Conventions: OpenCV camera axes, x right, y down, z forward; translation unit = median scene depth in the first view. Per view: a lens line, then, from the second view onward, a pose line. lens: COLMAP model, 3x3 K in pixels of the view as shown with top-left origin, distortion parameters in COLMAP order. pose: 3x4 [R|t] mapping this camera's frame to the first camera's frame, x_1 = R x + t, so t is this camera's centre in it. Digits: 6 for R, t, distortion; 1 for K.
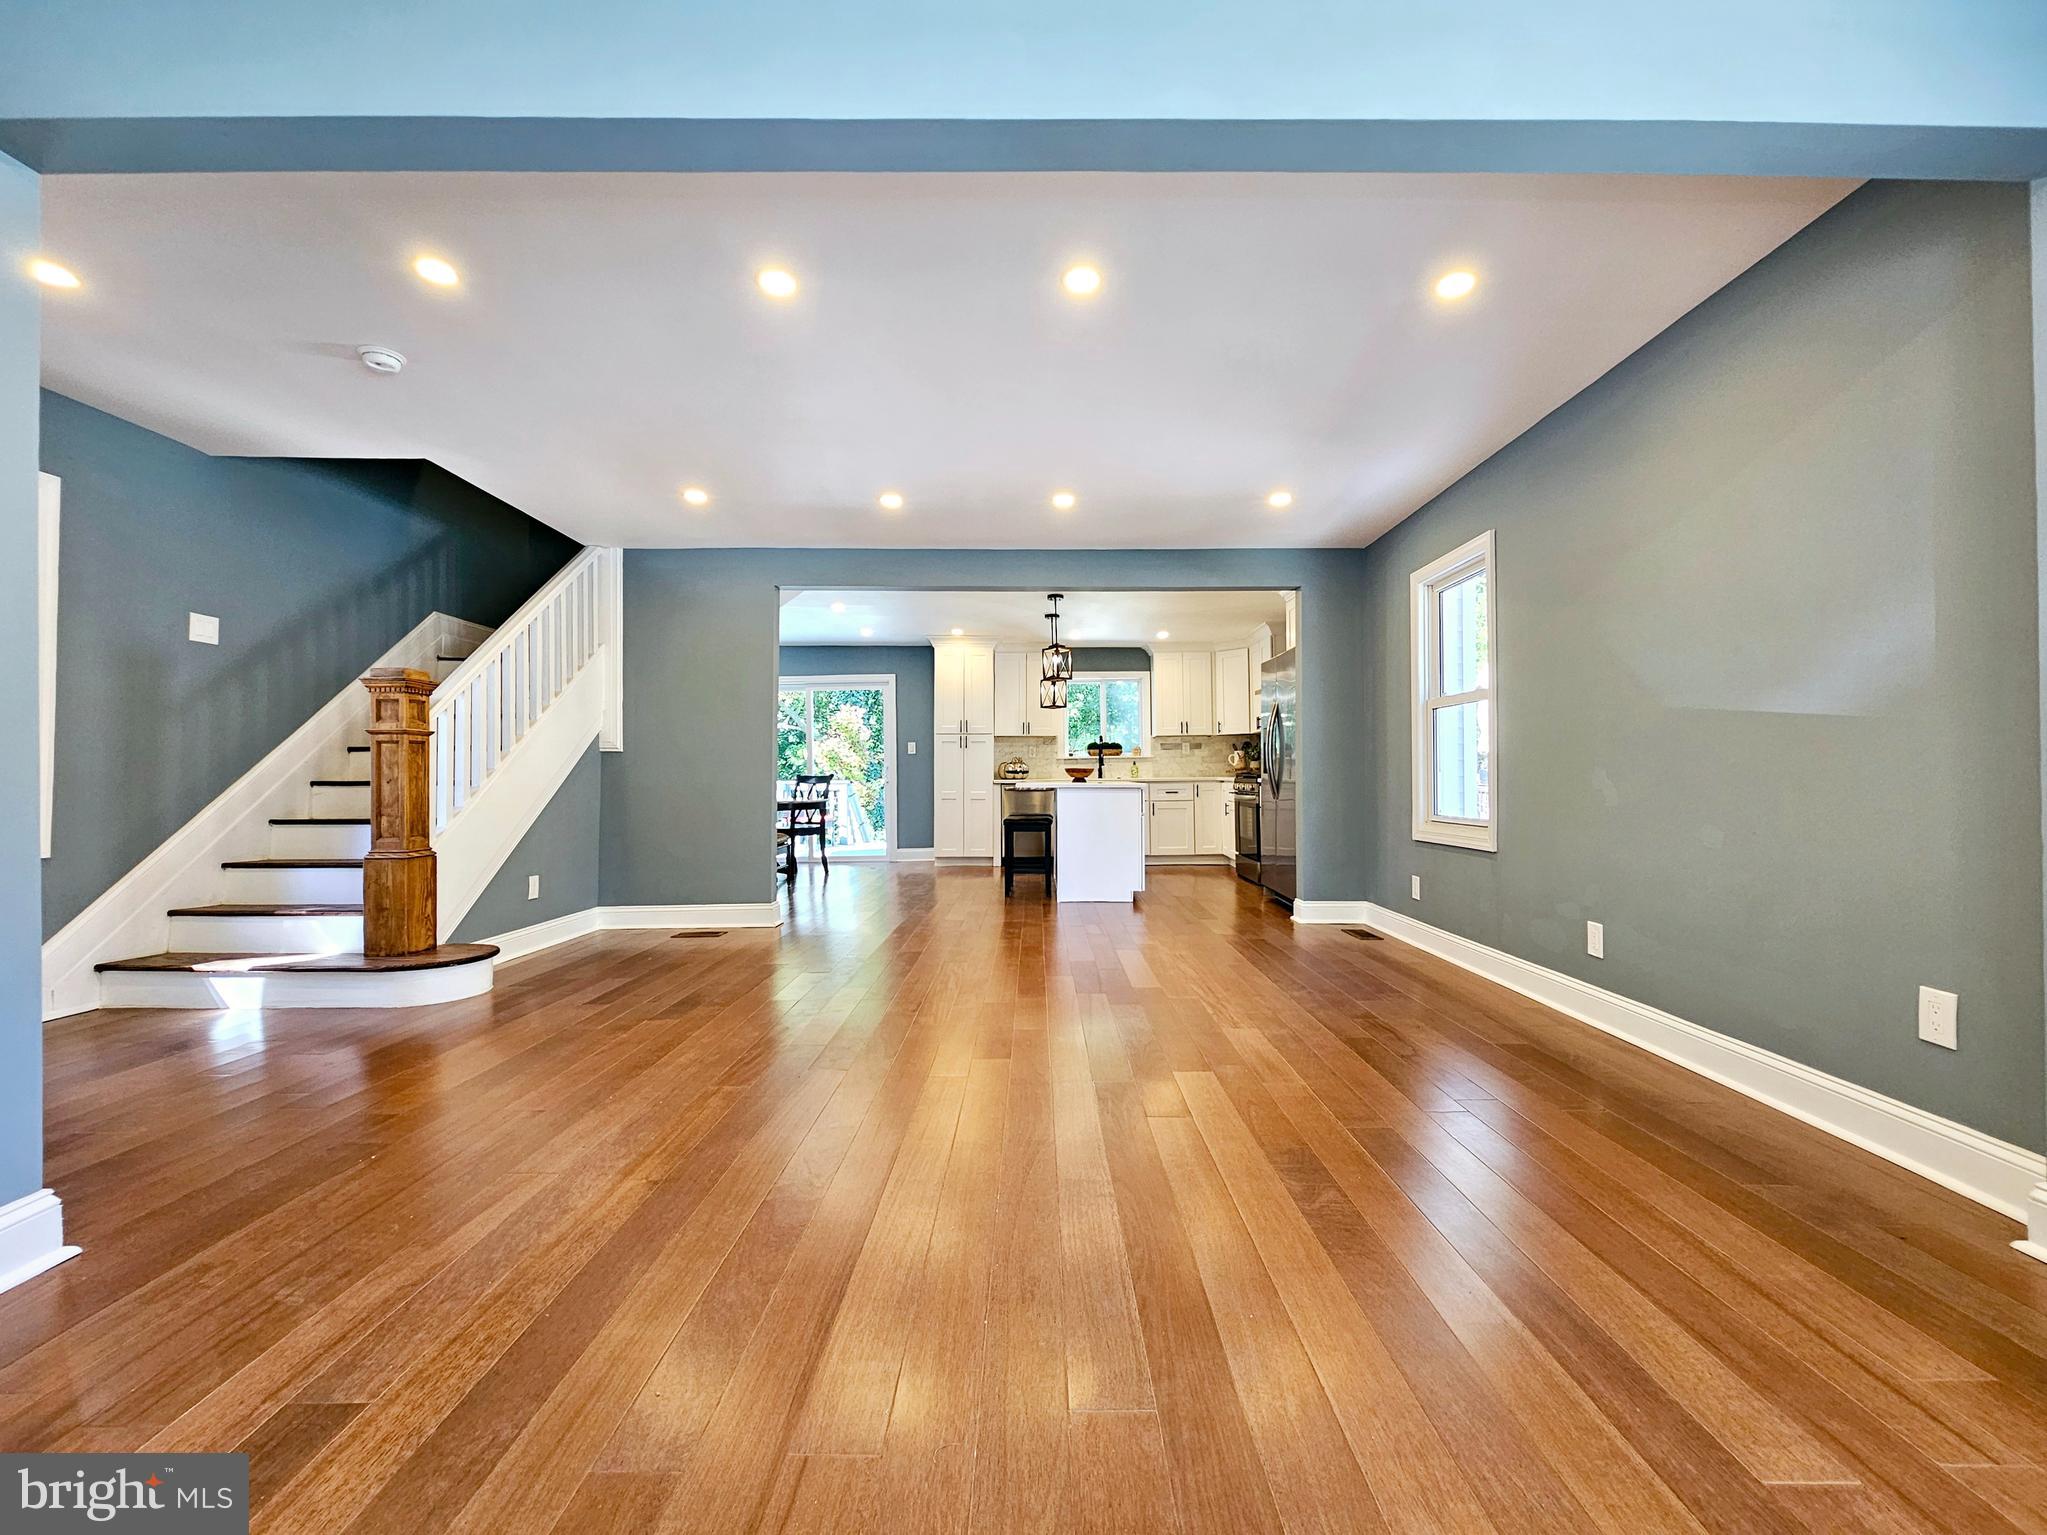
lens RADIAL K [[832.3, 0, 1025.8], [0, 832.3, 765.1], [0, 0, 1]] dist [-0.002111, 0.000466]
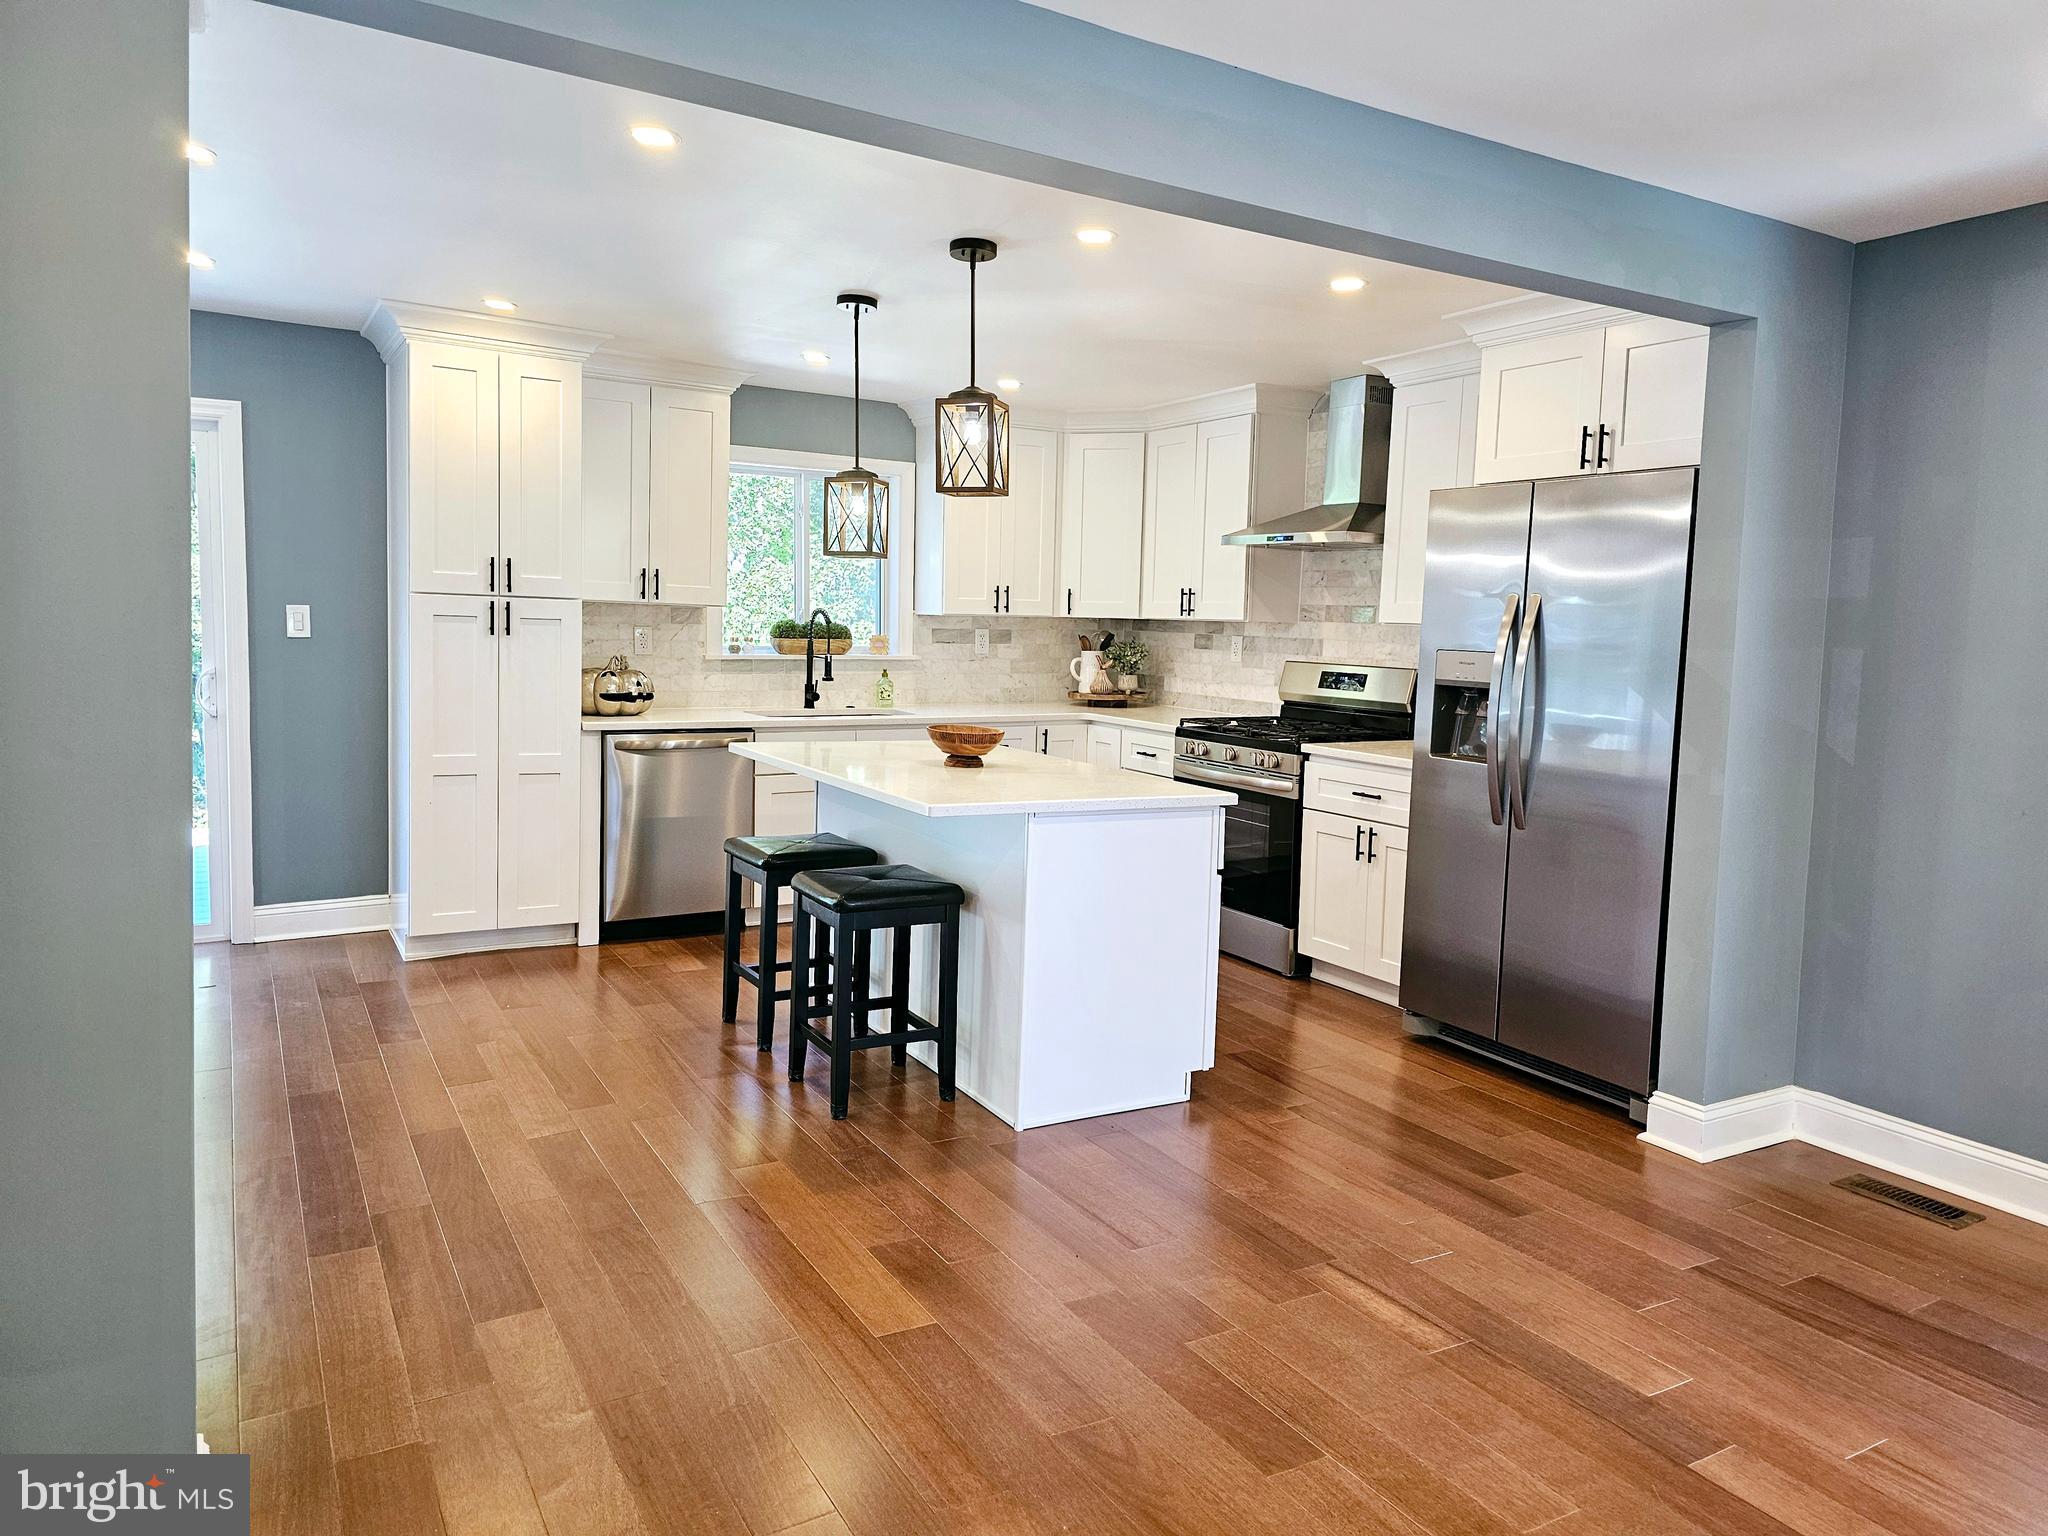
lens RADIAL K [[1361.9, 0, 1021.4], [0, 1361.9, 730.7], [0, 0, 1]] dist [0.043738, -0.030913]
pose [[0.860981, -0.008819, 0.508561, -0.295342], [-0.041991, 0.995204, 0.088348, -0.066218], [-0.506902, -0.097421, 0.856481, 0.592817]]
